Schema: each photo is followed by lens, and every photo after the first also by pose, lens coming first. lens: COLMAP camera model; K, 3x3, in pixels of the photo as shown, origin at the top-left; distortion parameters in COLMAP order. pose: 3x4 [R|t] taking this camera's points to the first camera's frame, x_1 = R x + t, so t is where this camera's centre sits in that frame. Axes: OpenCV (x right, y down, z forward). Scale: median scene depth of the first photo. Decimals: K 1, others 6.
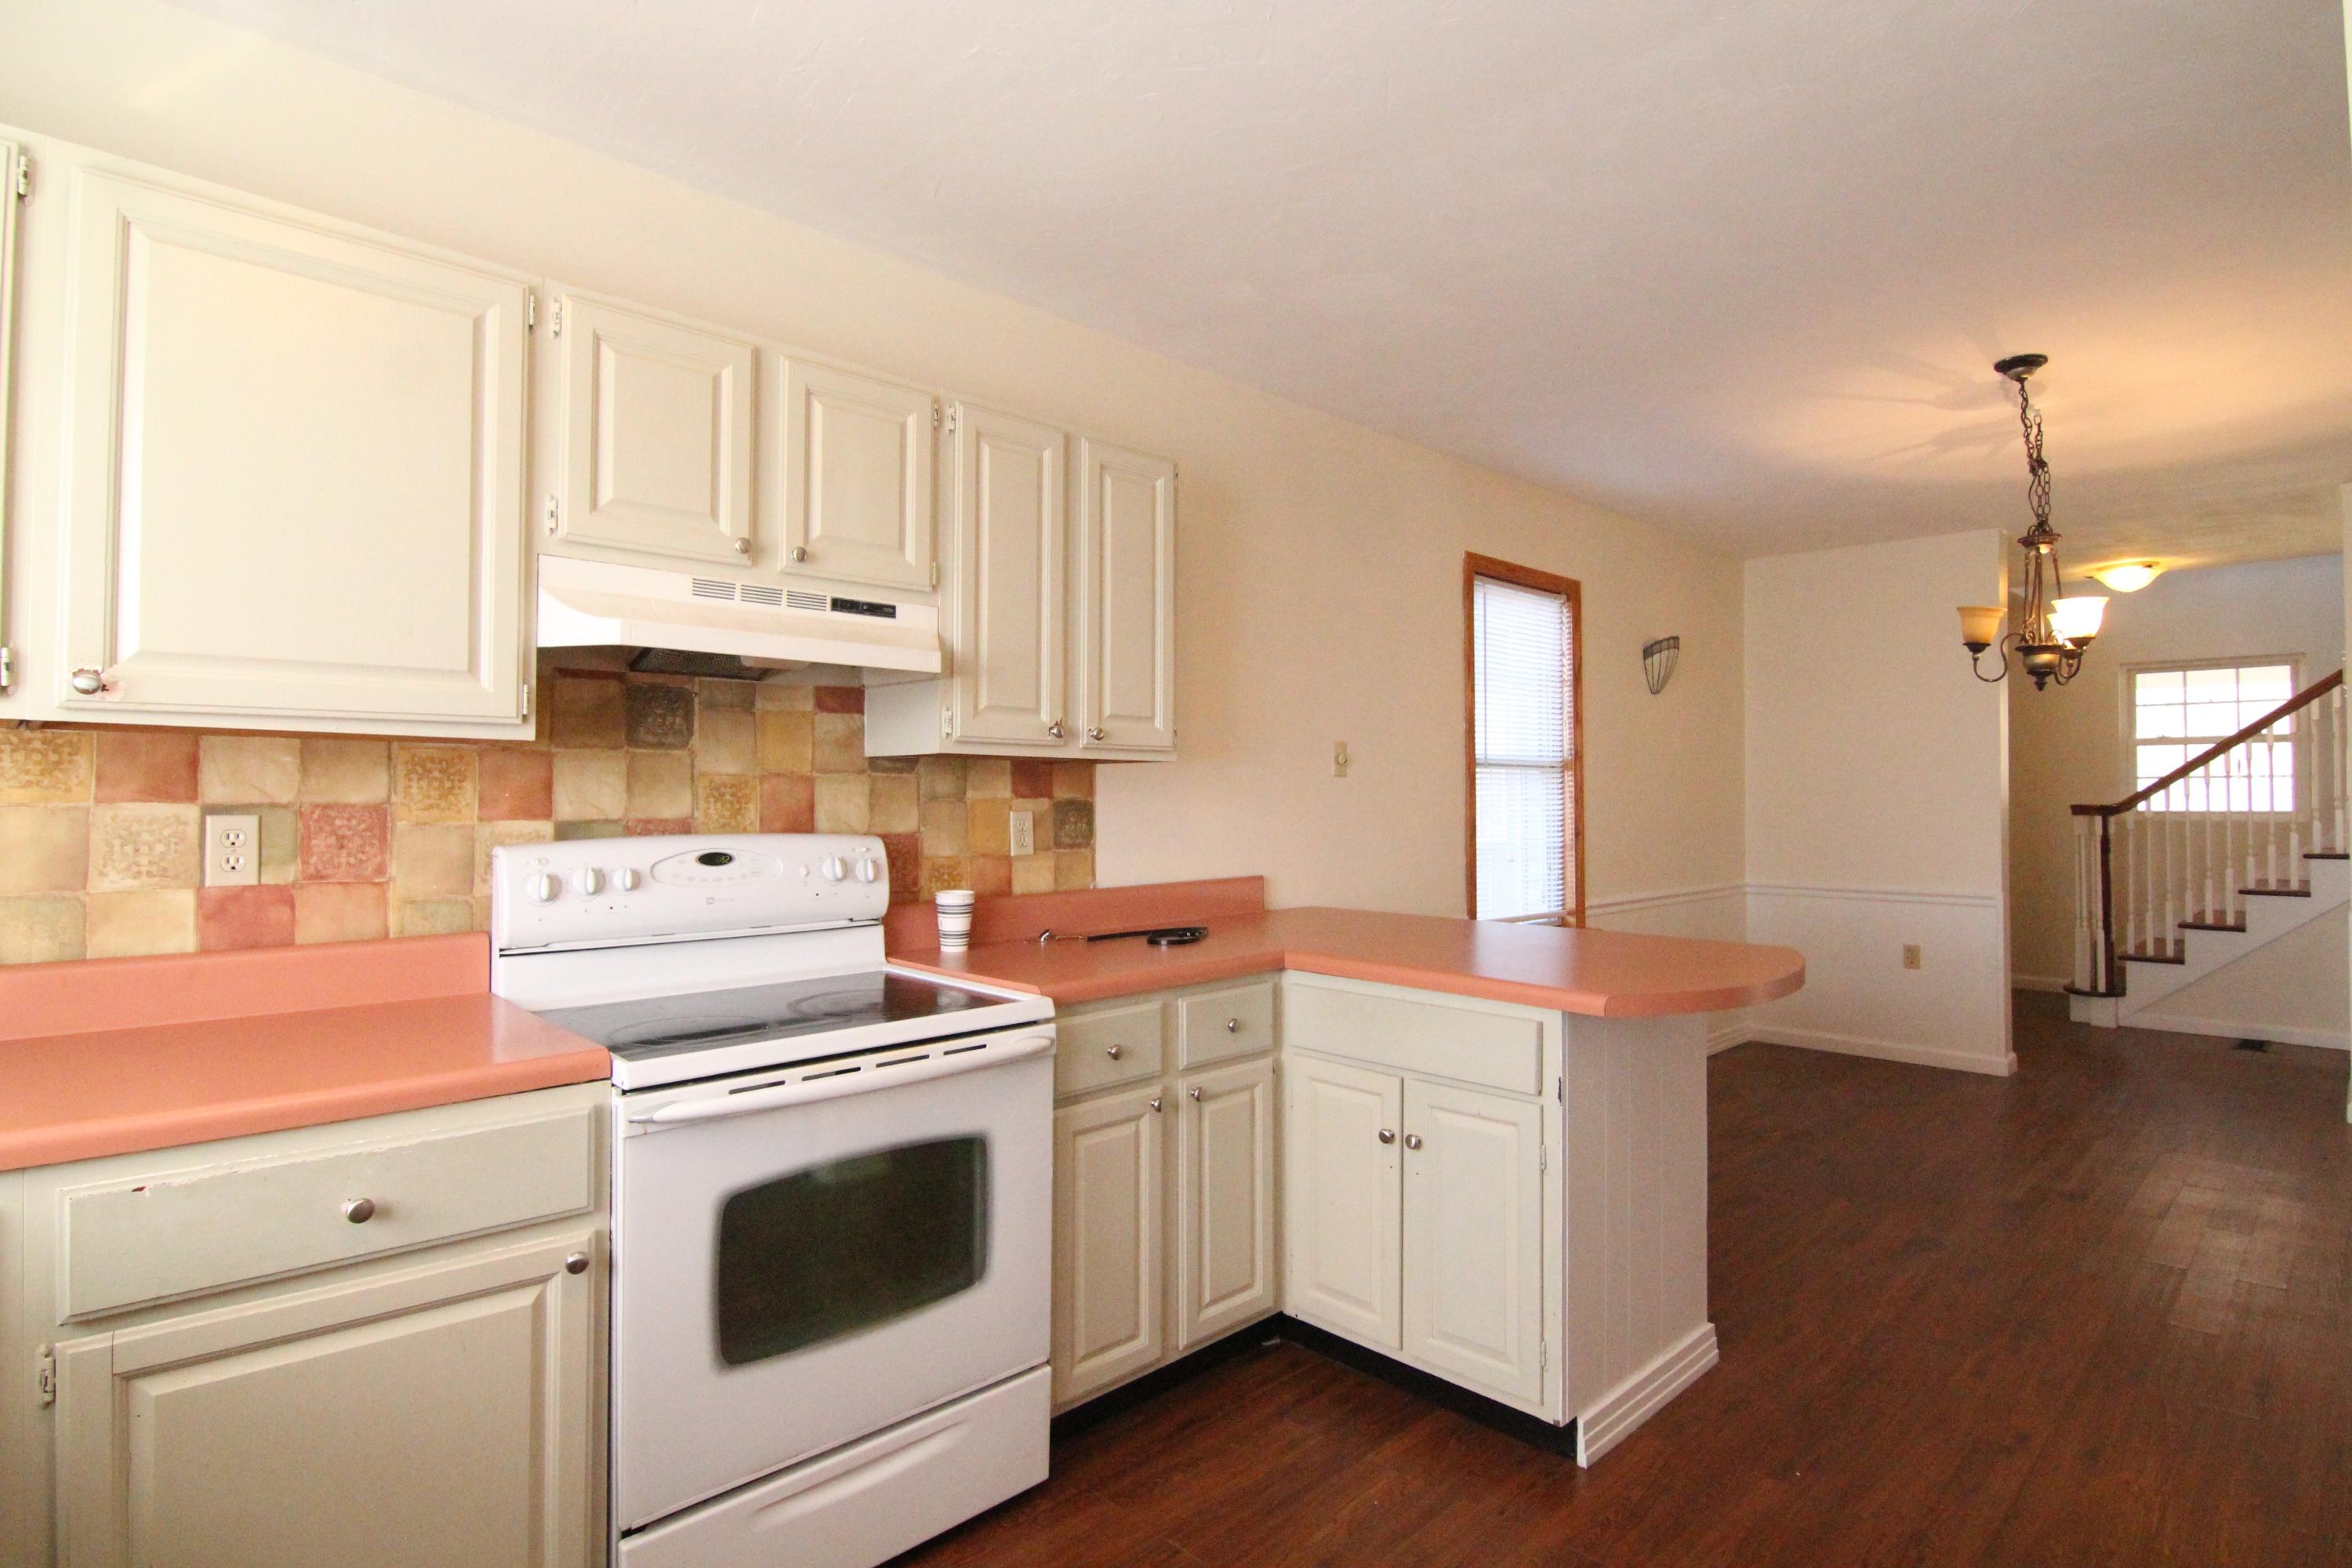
lens RADIAL K [[1193.4, 0, 1178.2], [0, 1193.4, 773.7], [0, 0, 1]] dist [0.001338, -0.017155]
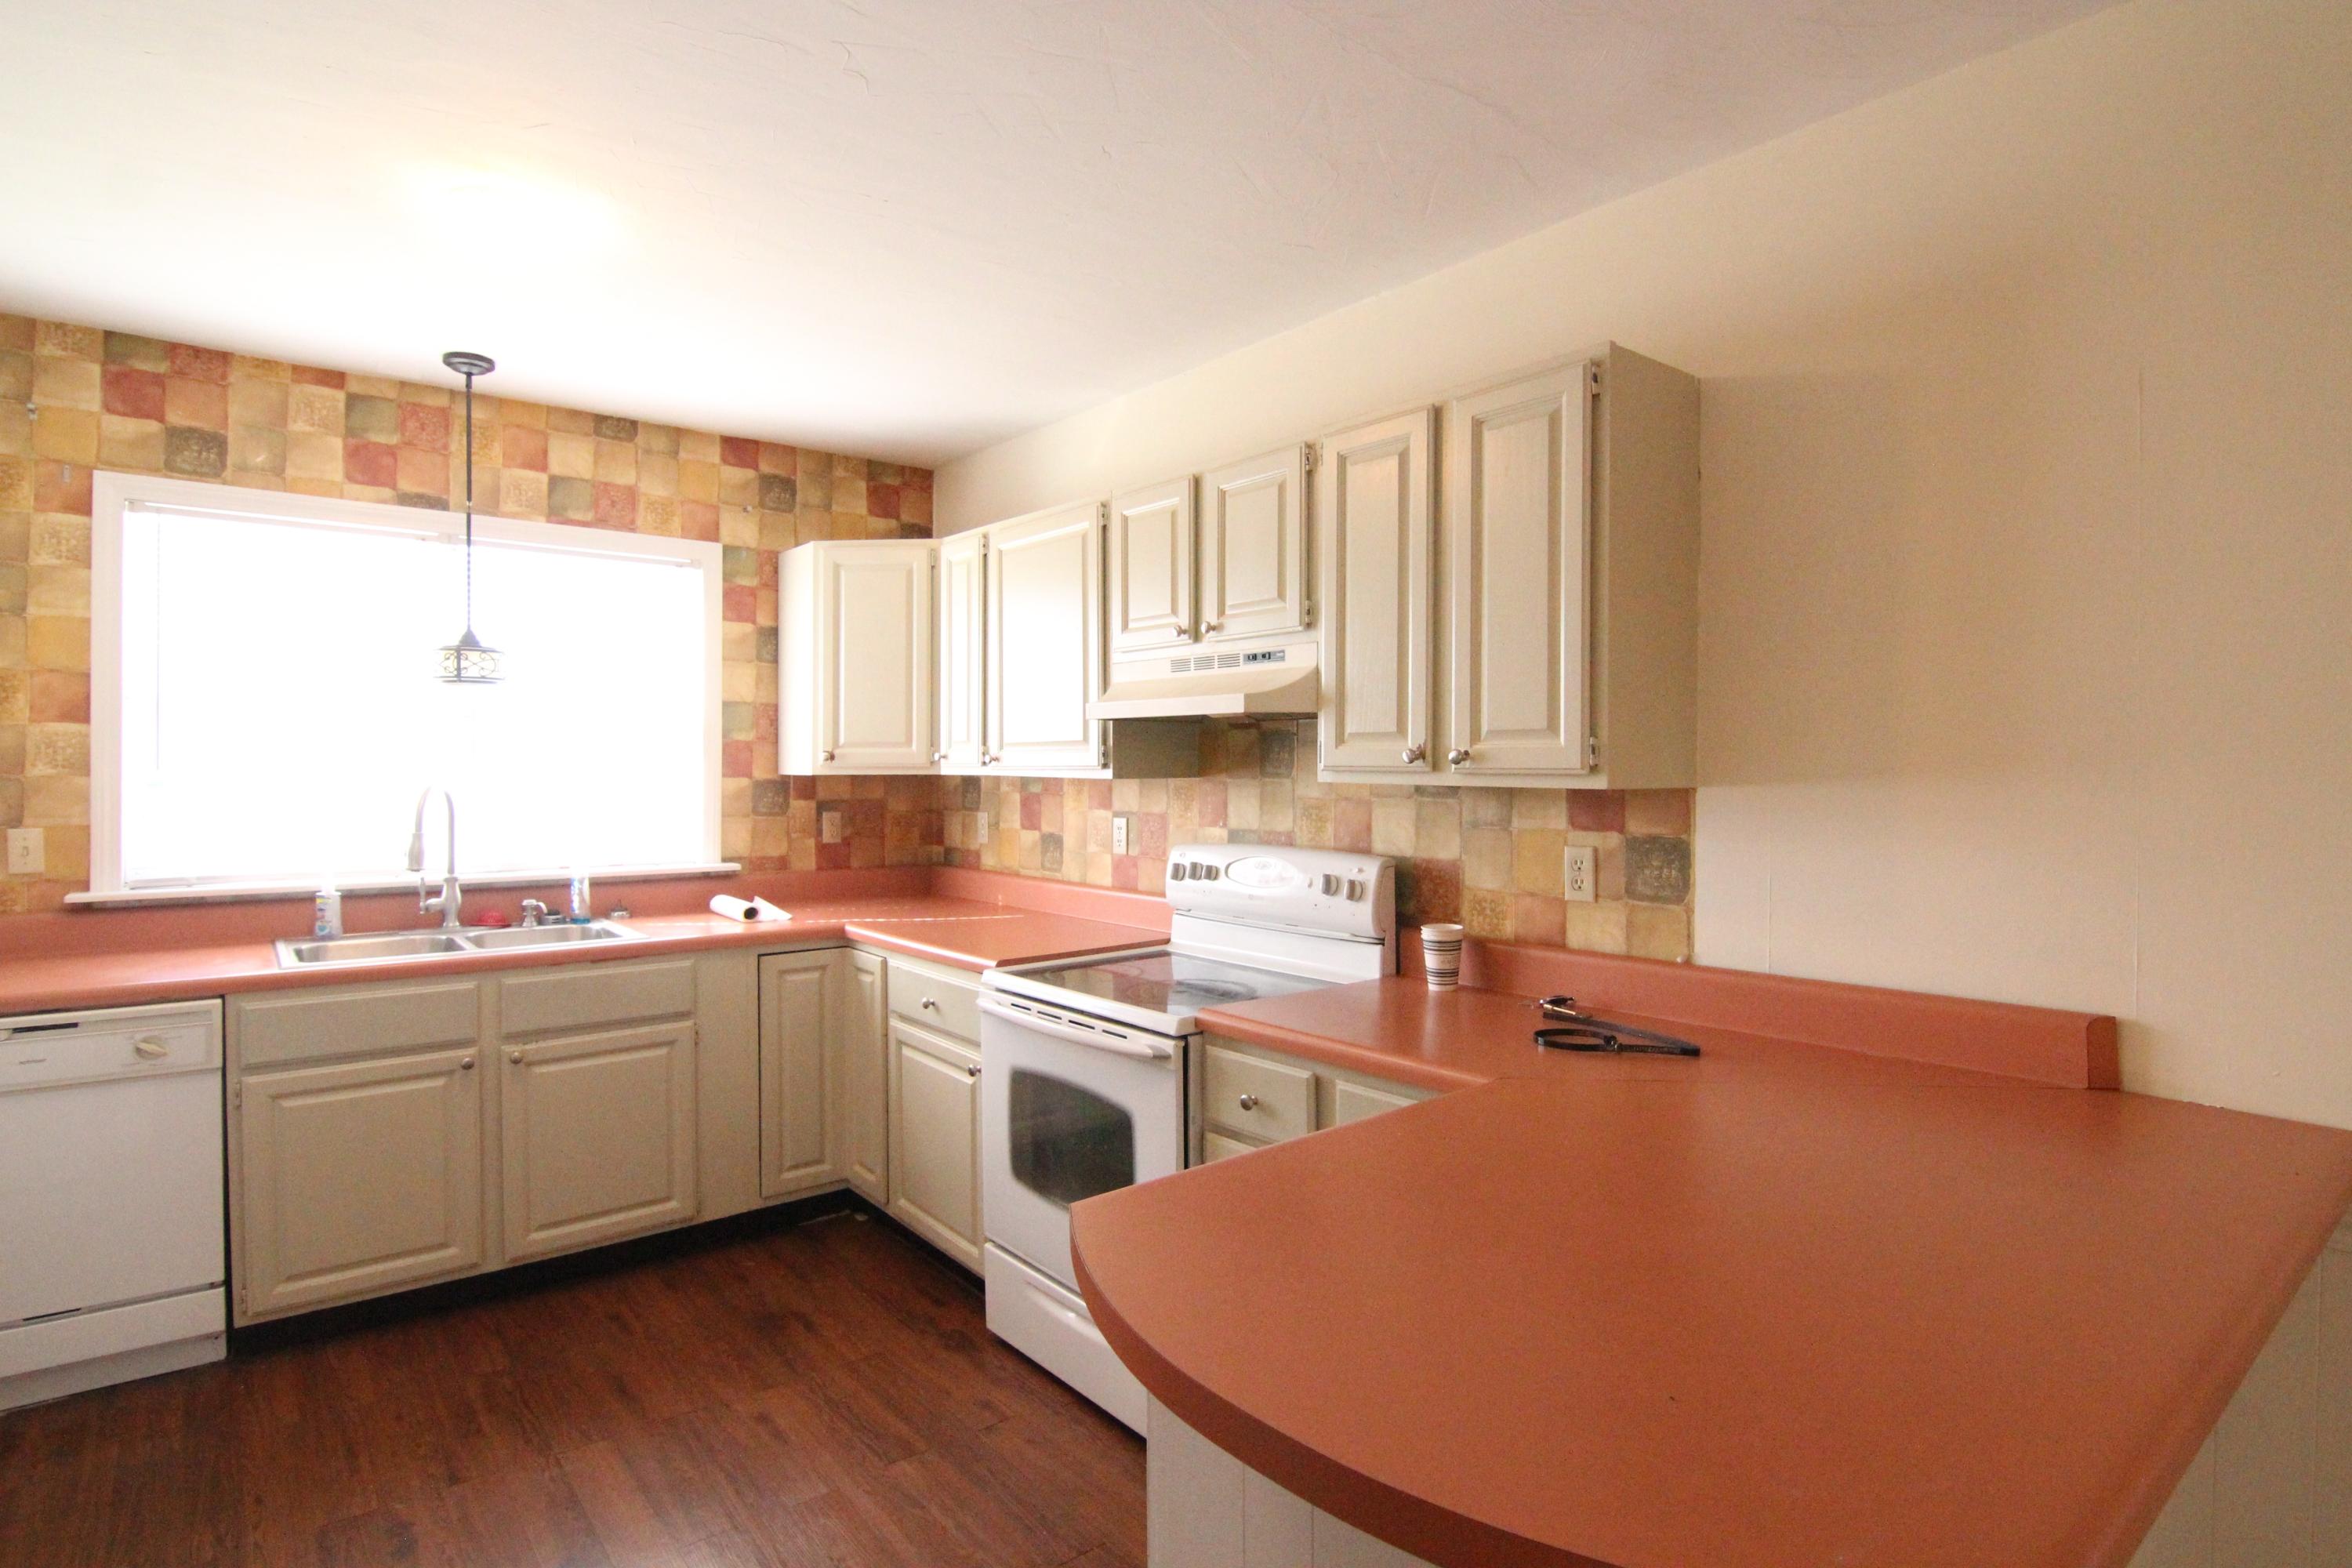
lens RADIAL K [[1193.4, 0, 1178.2], [0, 1193.4, 773.7], [0, 0, 1]] dist [0.001338, -0.017155]
pose [[-0.089785, 0.003525, -0.995955, 0.555882], [0.015631, 0.999876, 0.002130, -0.019031], [0.995838, -0.015377, -0.089829, 0.638137]]
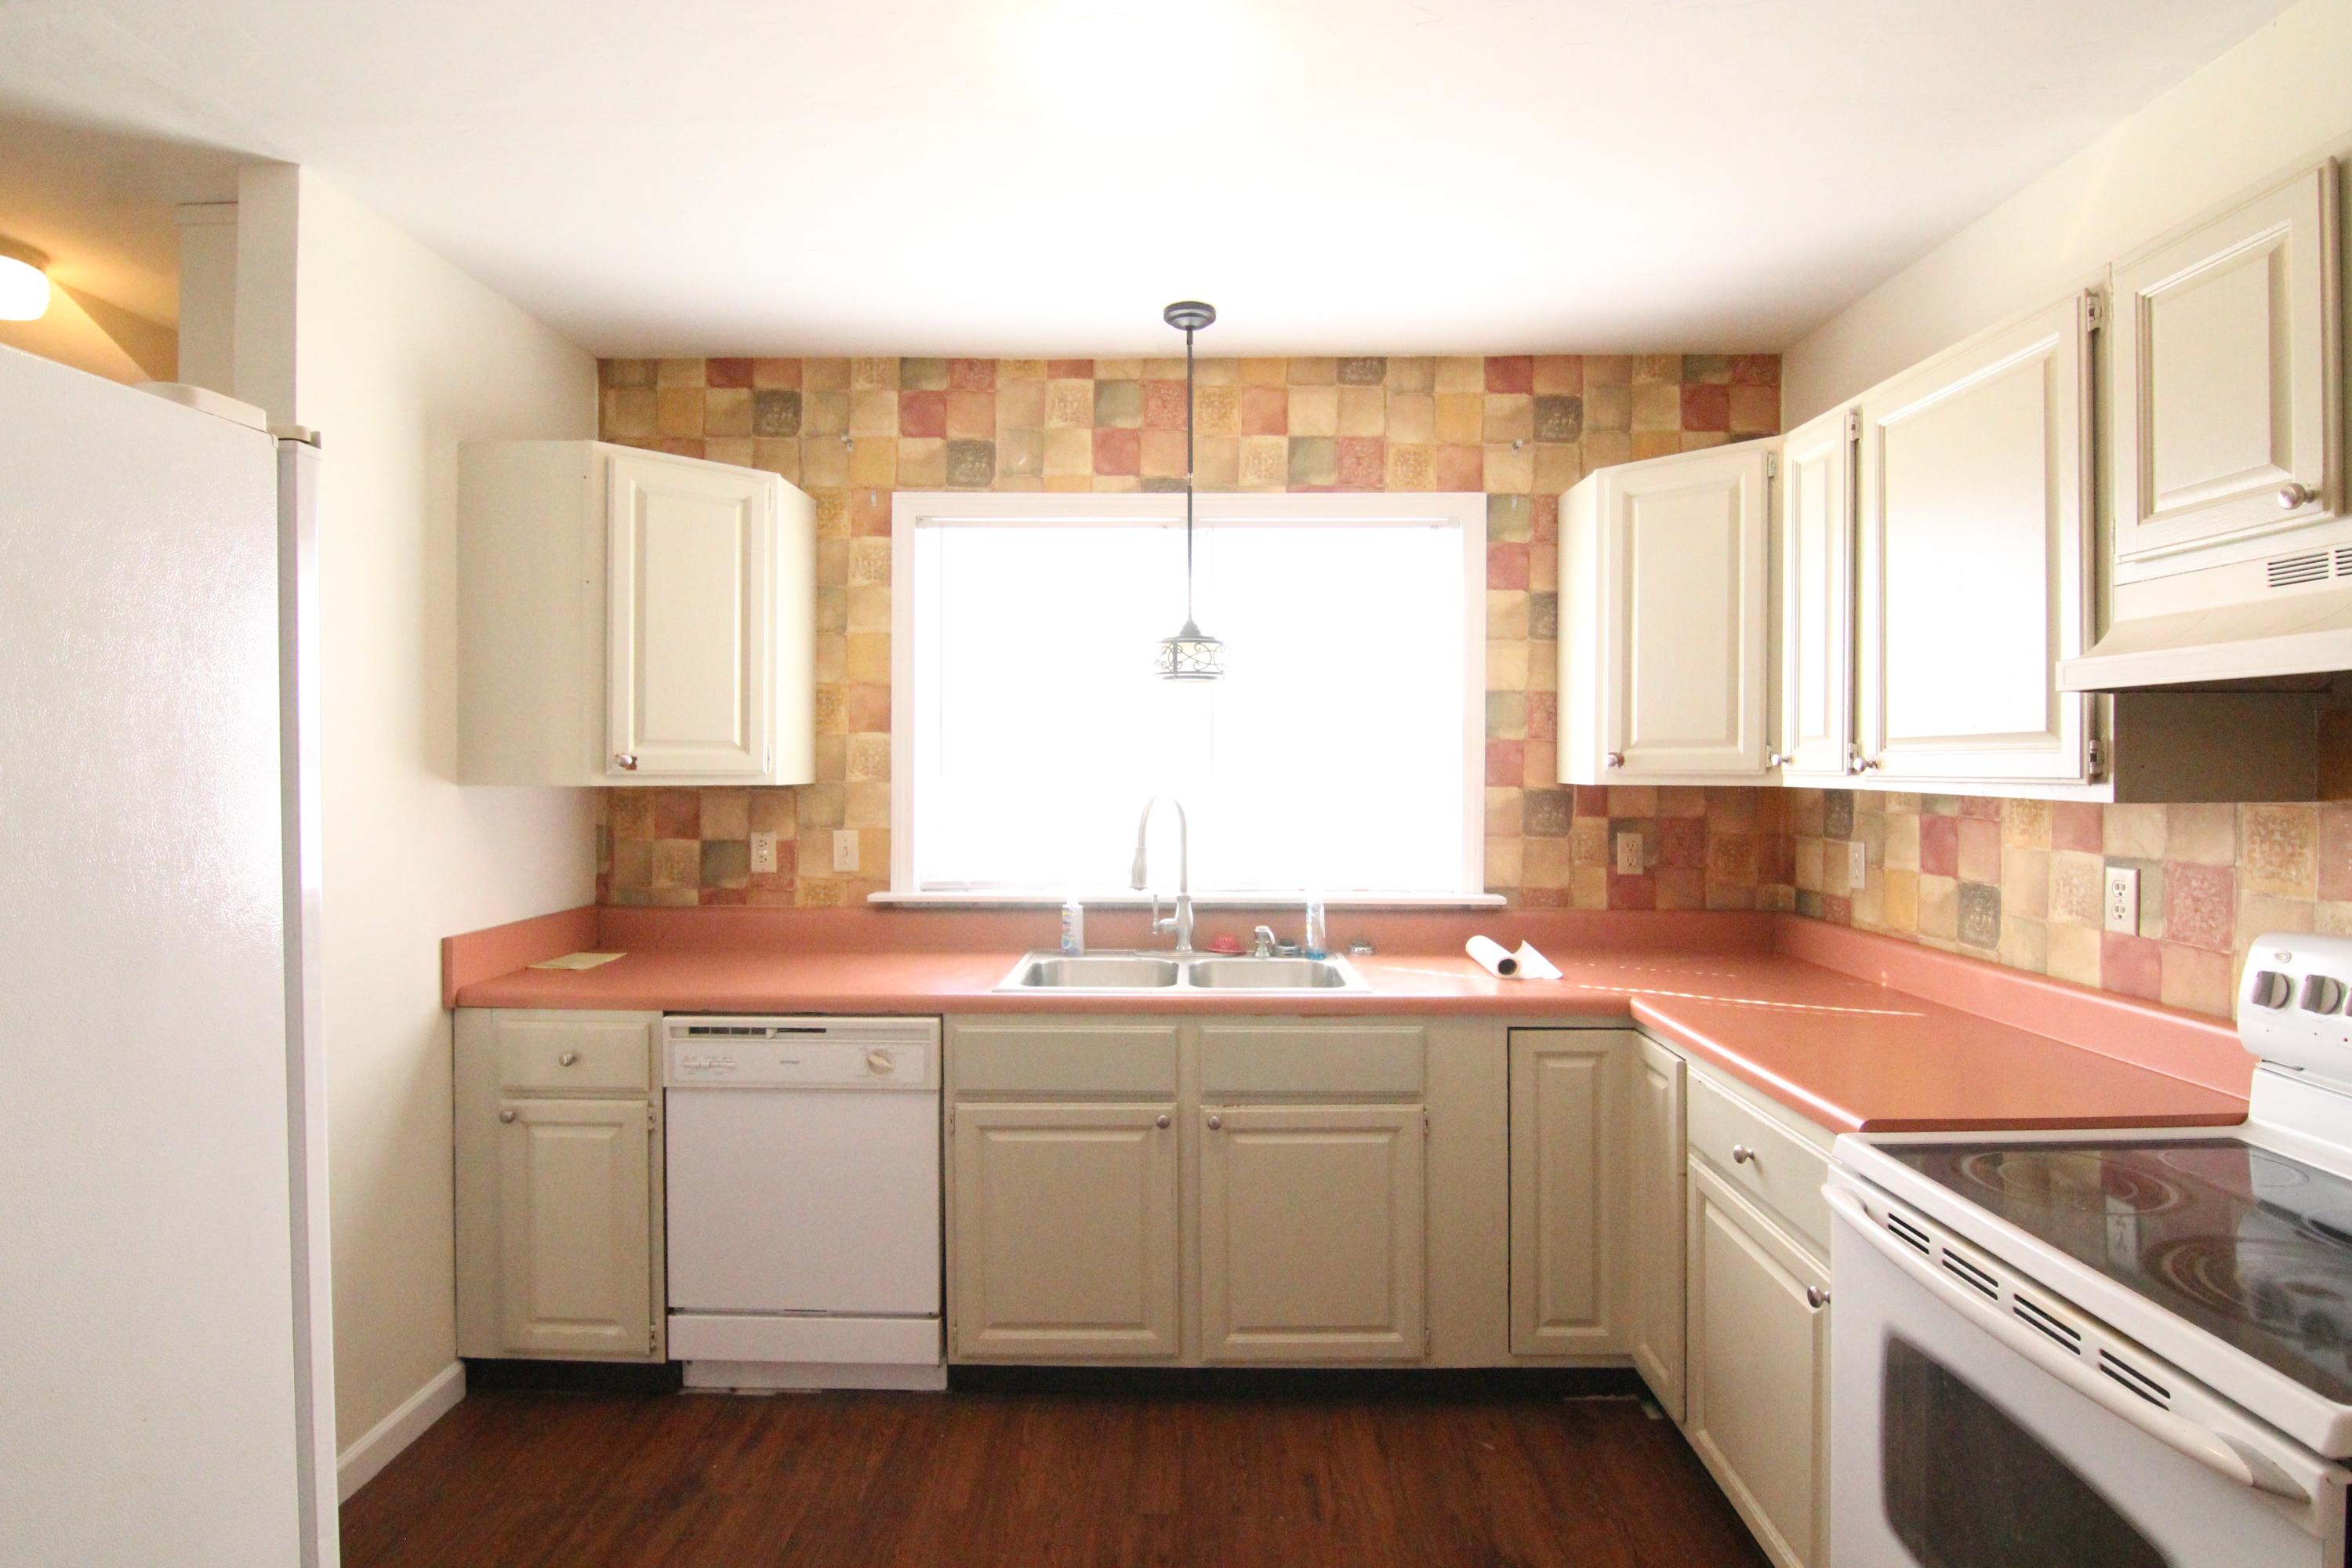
lens RADIAL K [[1193.4, 0, 1178.2], [0, 1193.4, 773.7], [0, 0, 1]] dist [0.001338, -0.017155]
pose [[-0.709113, 0.003319, -0.705087, 0.283771], [0.010261, 0.999932, -0.005613, -0.026445], [0.705021, -0.011215, -0.709098, 0.584565]]
